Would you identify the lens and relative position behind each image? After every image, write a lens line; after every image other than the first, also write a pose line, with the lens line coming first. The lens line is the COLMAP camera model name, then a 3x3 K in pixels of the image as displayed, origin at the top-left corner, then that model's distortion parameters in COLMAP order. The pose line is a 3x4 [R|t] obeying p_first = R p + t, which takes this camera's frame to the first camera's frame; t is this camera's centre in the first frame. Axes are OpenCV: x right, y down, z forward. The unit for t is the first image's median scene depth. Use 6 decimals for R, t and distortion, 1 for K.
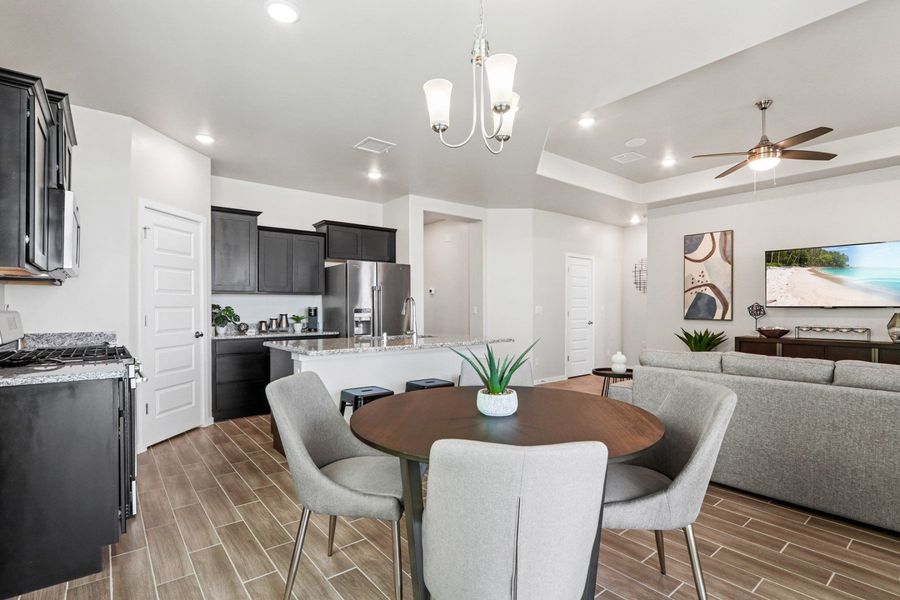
lens RADIAL K [[434.4, 0, 440.3], [0, 434.4, 309.2], [0, 0, 1]] dist [-0.018016, 0.002431]
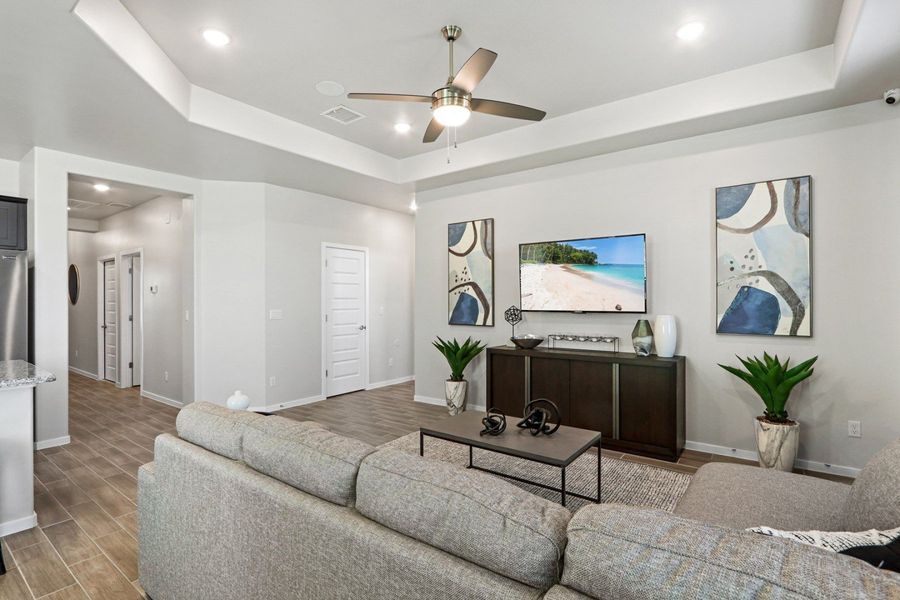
lens RADIAL K [[434.4, 0, 434.7], [0, 434.4, 297.9], [0, 0, 1]] dist [-0.018016, 0.002431]
pose [[0.968524, -0.003719, 0.248893, 0.352629], [0.006188, 0.999939, -0.009139, -0.021814], [-0.248844, 0.010391, 0.968488, 0.207879]]
